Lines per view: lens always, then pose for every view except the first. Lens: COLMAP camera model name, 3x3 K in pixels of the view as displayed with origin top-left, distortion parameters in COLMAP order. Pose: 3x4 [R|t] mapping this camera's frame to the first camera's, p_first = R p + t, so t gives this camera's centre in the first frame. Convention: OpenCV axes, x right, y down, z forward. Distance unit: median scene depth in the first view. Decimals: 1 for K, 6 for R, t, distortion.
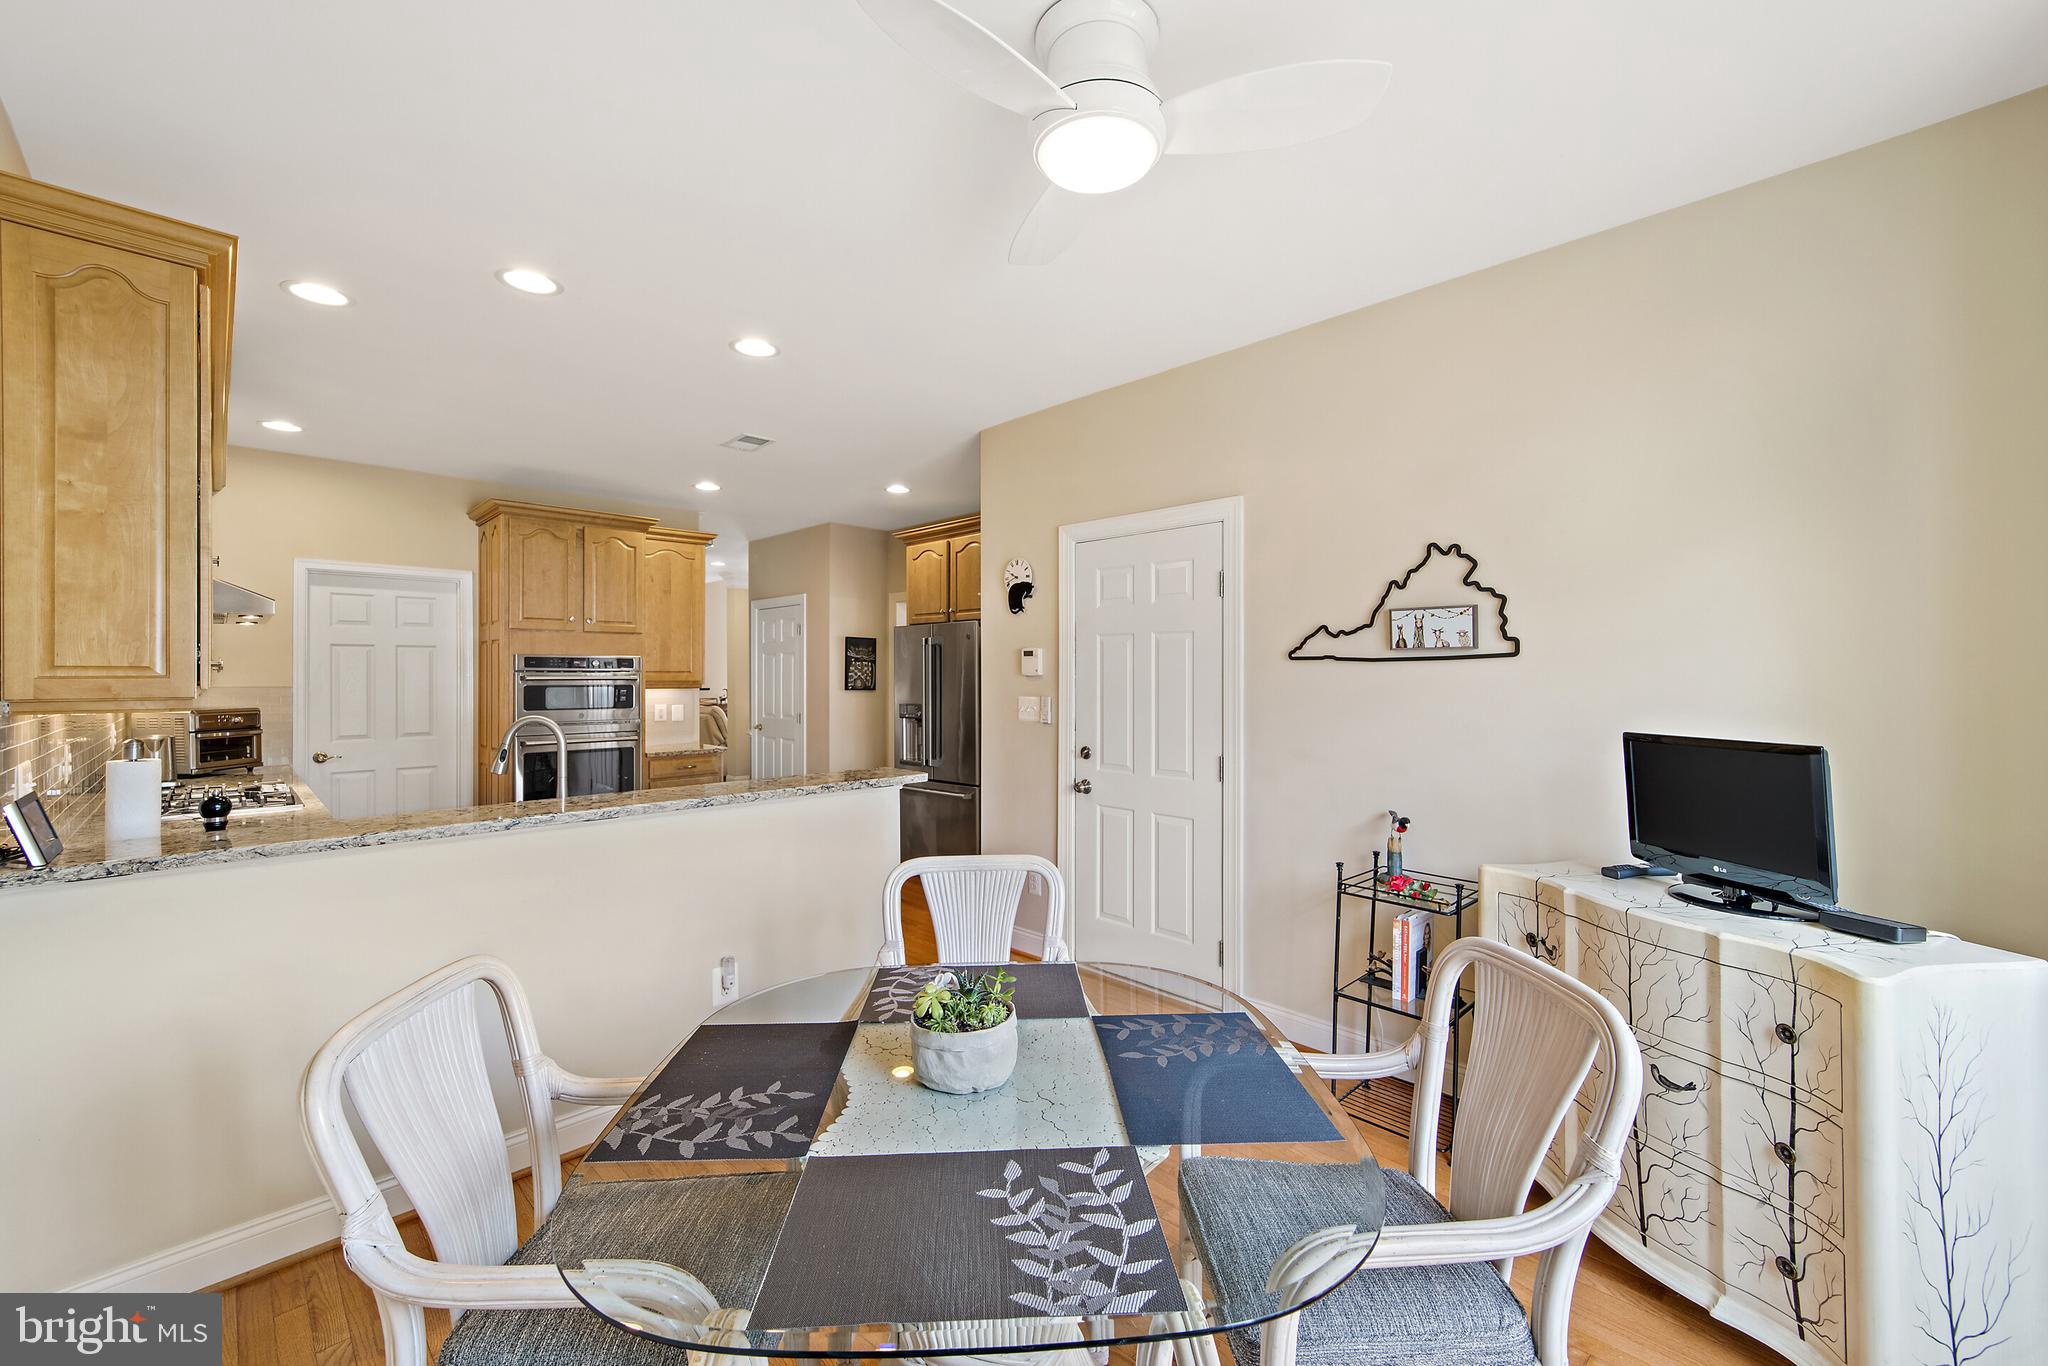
lens RADIAL K [[828.8, 0, 1025.4], [0, 828.8, 675.2], [0, 0, 1]] dist [-0.000343, -0.001427]
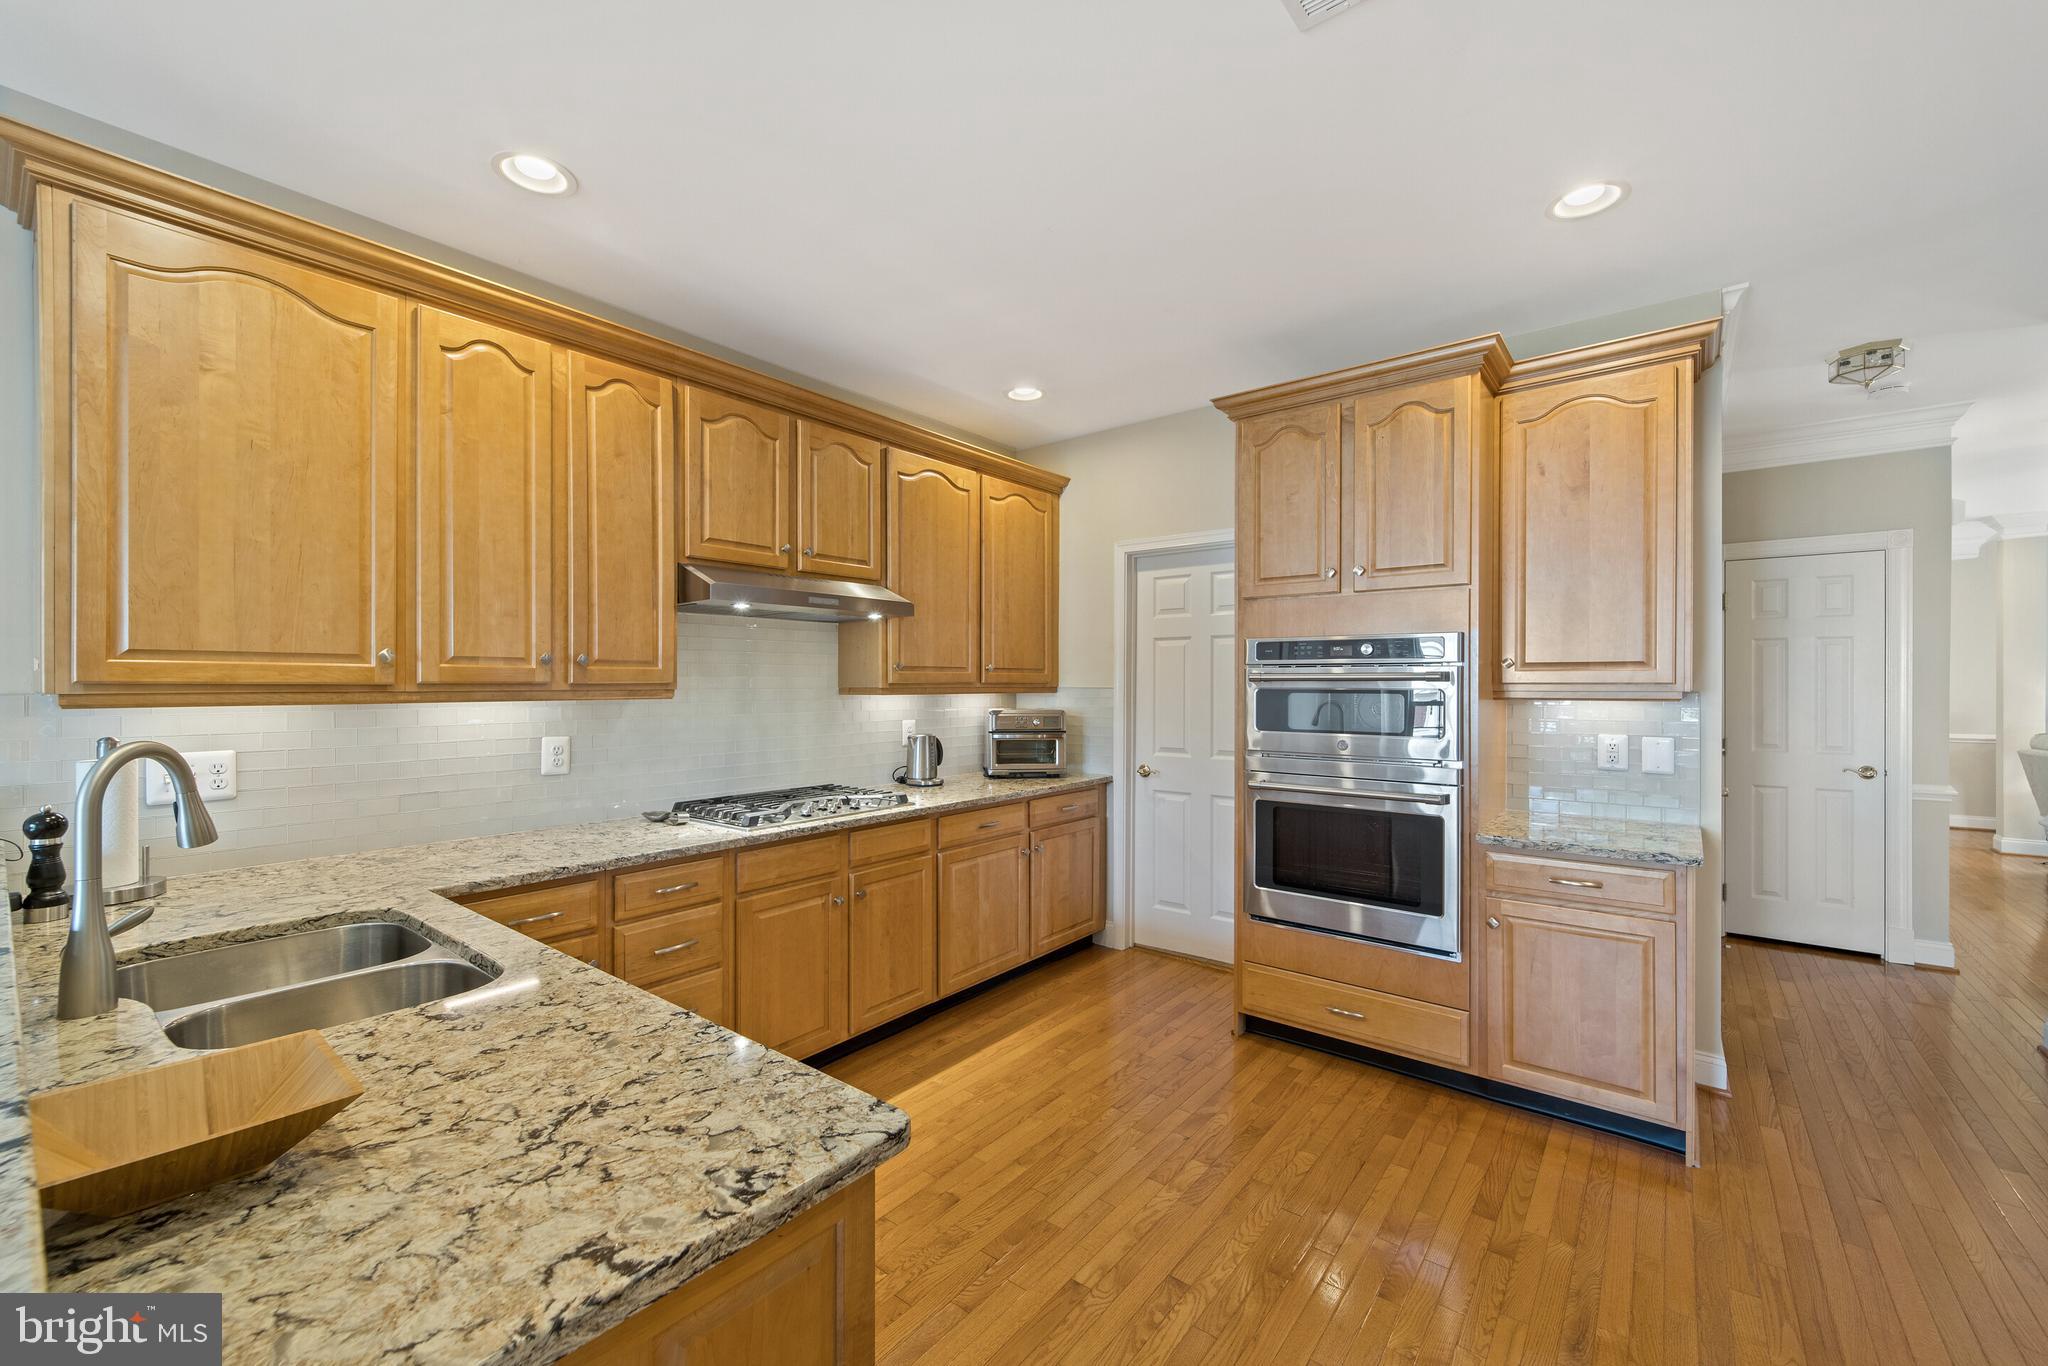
lens RADIAL K [[828.8, 0, 1019.1], [0, 828.8, 690.8], [0, 0, 1]] dist [-0.000343, -0.001427]
pose [[0.072021, 0.007189, -0.997377, -0.000198], [-0.000441, 0.999974, 0.007176, 0.009176], [0.997403, -0.000077, 0.072022, 0.751027]]
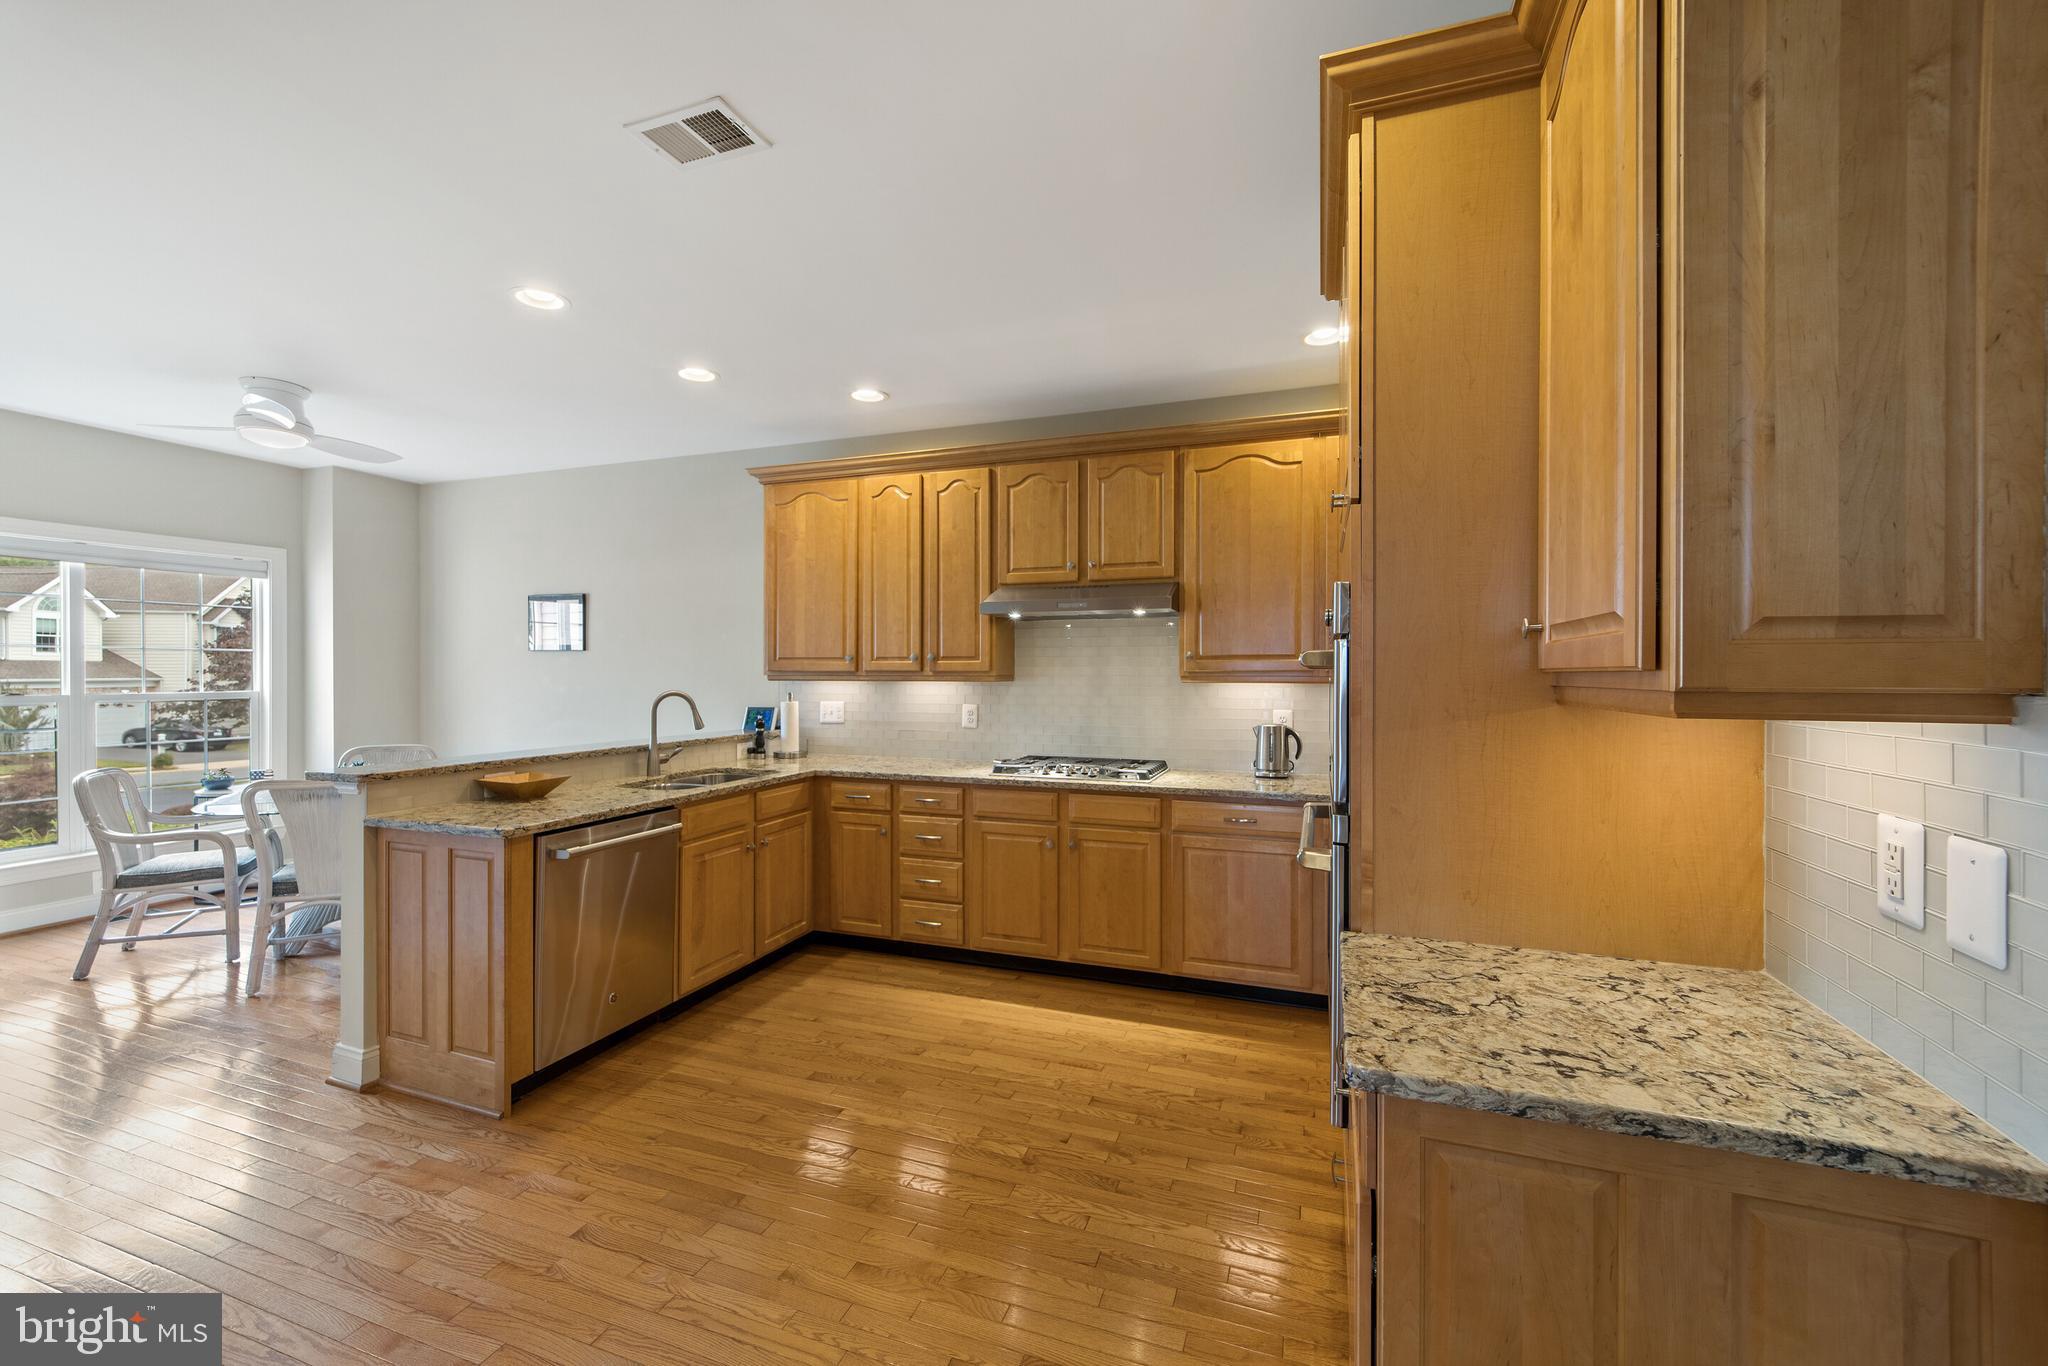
lens RADIAL K [[828.8, 0, 1022.3], [0, 828.8, 678.7], [0, 0, 1]] dist [-0.000343, -0.001427]
pose [[-0.925318, -0.000760, -0.379191, -0.279397], [-0.003677, 0.999969, 0.006968, 0.009831], [0.379174, 0.007841, -0.925292, 1.315446]]
